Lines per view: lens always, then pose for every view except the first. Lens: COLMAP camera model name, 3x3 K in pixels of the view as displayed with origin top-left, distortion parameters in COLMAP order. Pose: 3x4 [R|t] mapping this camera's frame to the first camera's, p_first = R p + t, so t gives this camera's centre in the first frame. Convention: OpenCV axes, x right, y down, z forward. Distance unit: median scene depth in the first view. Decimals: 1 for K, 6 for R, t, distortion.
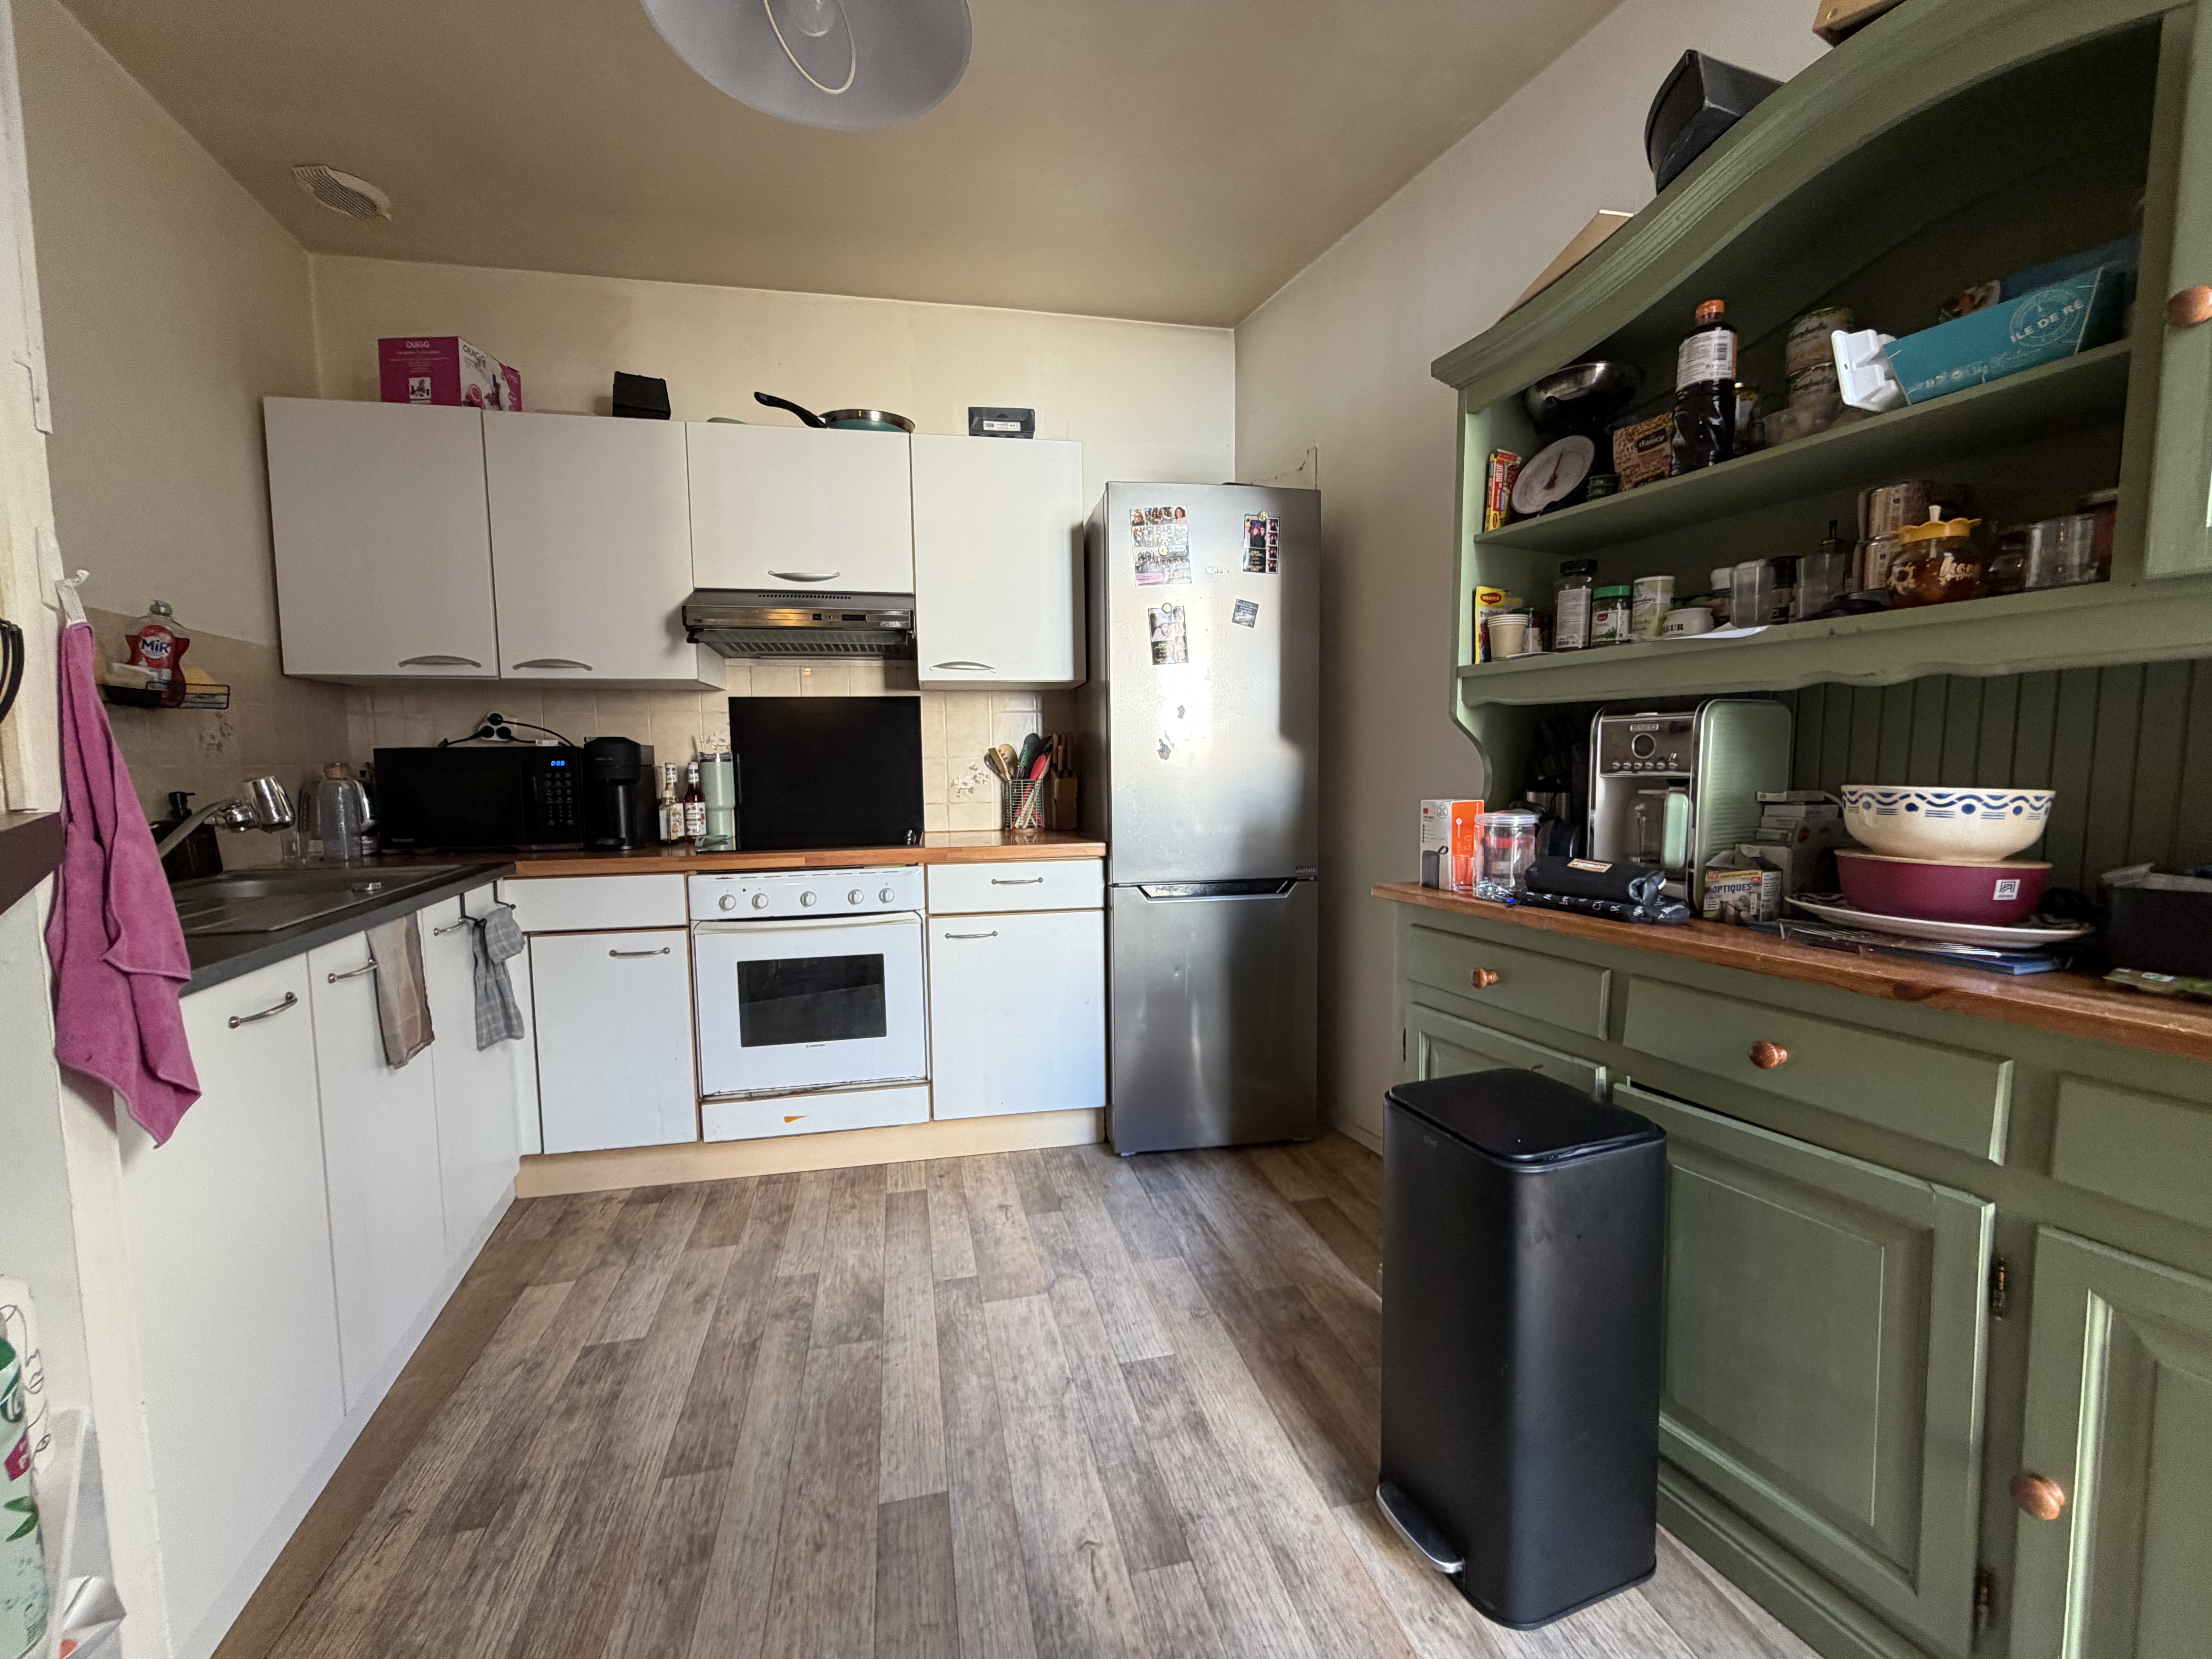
lens RADIAL K [[869.6, 0, 1095.9], [0, 869.6, 830.9], [0, 0, 1]] dist [-0.010673, 0.000374]
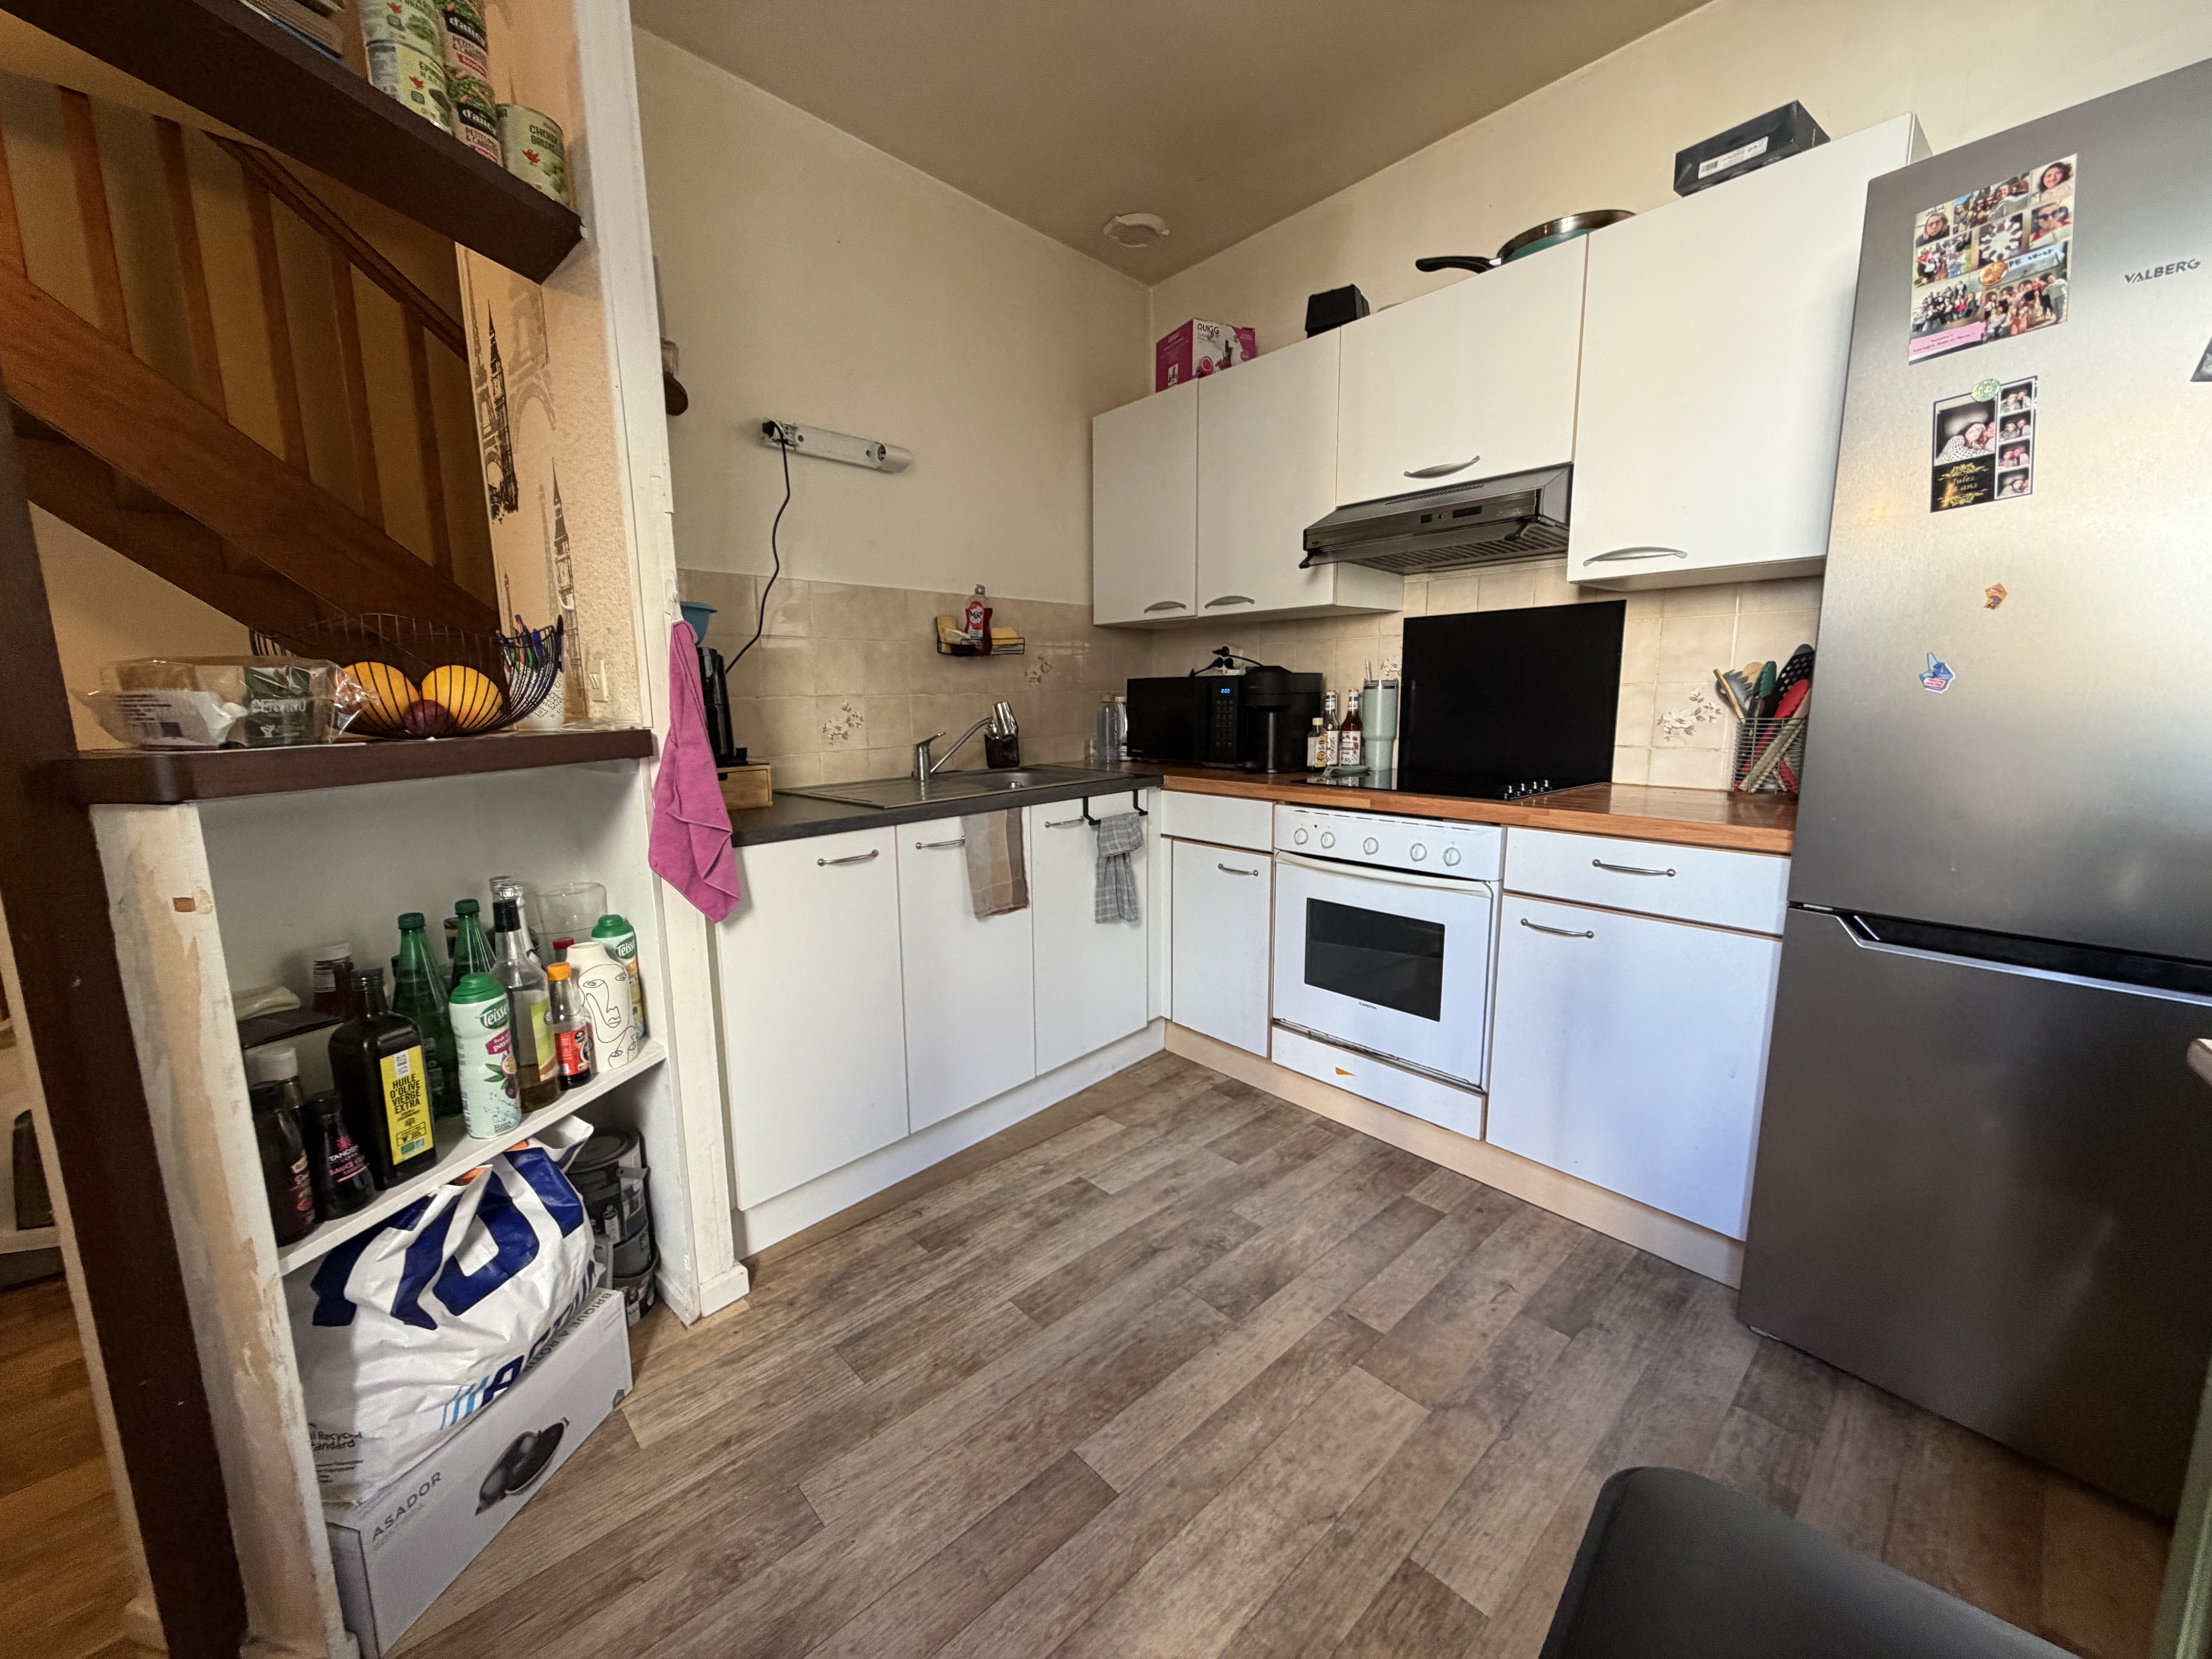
lens RADIAL K [[869.6, 0, 1101.7], [0, 869.6, 833.8], [0, 0, 1]] dist [-0.010673, 0.000374]
pose [[0.495203, 0.146358, -0.856361, 0.296695], [-0.061200, 0.989136, 0.133661, -0.036968], [0.866619, -0.013780, 0.498780, 0.305780]]
